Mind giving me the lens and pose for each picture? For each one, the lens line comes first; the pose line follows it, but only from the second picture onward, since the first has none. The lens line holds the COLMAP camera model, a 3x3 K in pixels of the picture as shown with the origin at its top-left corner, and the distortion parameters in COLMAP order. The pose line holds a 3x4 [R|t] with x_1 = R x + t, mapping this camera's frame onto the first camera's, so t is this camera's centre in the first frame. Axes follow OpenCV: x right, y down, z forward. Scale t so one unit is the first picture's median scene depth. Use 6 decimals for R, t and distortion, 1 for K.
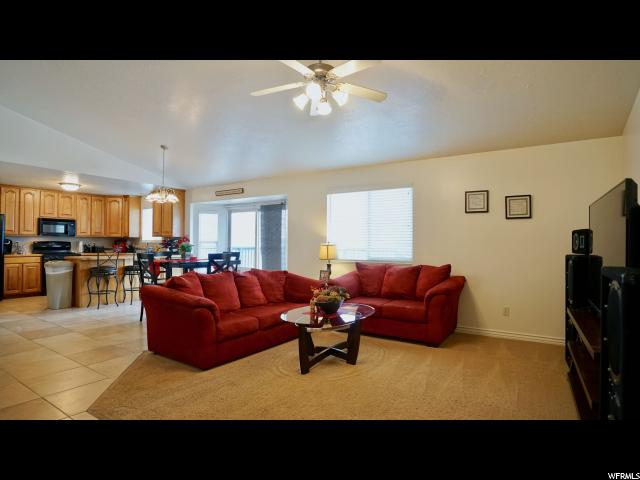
lens RADIAL K [[338.0, 0, 320.0], [0, 338.0, 240.0], [0, 0, 1]] dist [-0.034545, 0.001400]
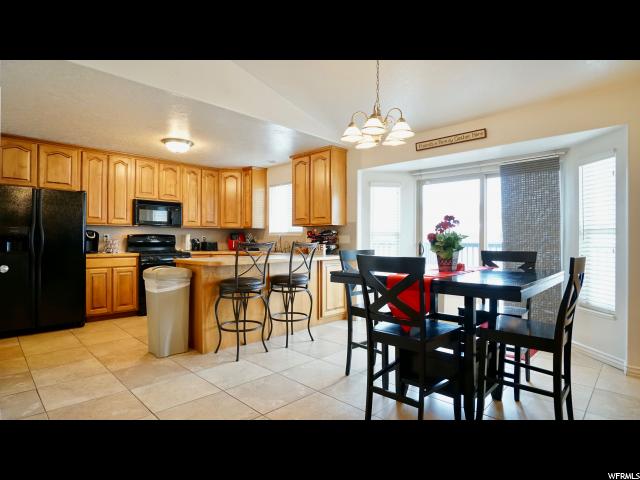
lens RADIAL K [[338.0, 0, 320.0], [0, 338.0, 240.0], [0, 0, 1]] dist [-0.034545, 0.001400]
pose [[0.980258, -0.002761, -0.197704, -0.335223], [0.004939, 0.999932, 0.010525, 0.010612], [0.197661, -0.011294, 0.980205, 0.393040]]
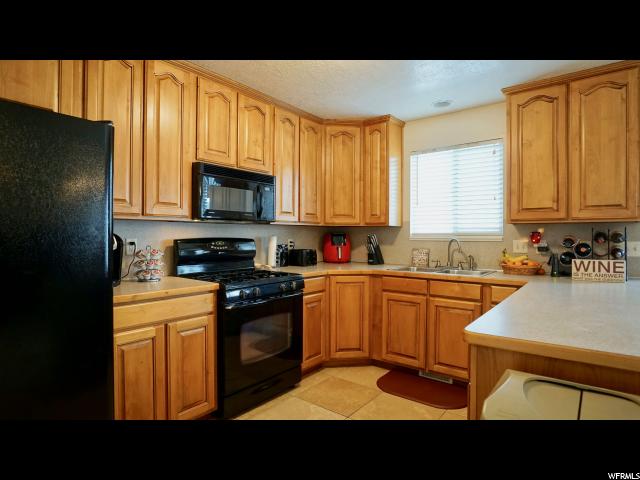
lens RADIAL K [[351.4, 0, 319.6], [0, 351.4, 235.9], [0, 0, 1]] dist [-0.002663, -0.000058]
pose [[0.994616, 0.000566, -0.103625, -0.682179], [0.000829, 0.999910, 0.013416, -0.002568], [0.103624, -0.013430, 0.994526, 0.661971]]
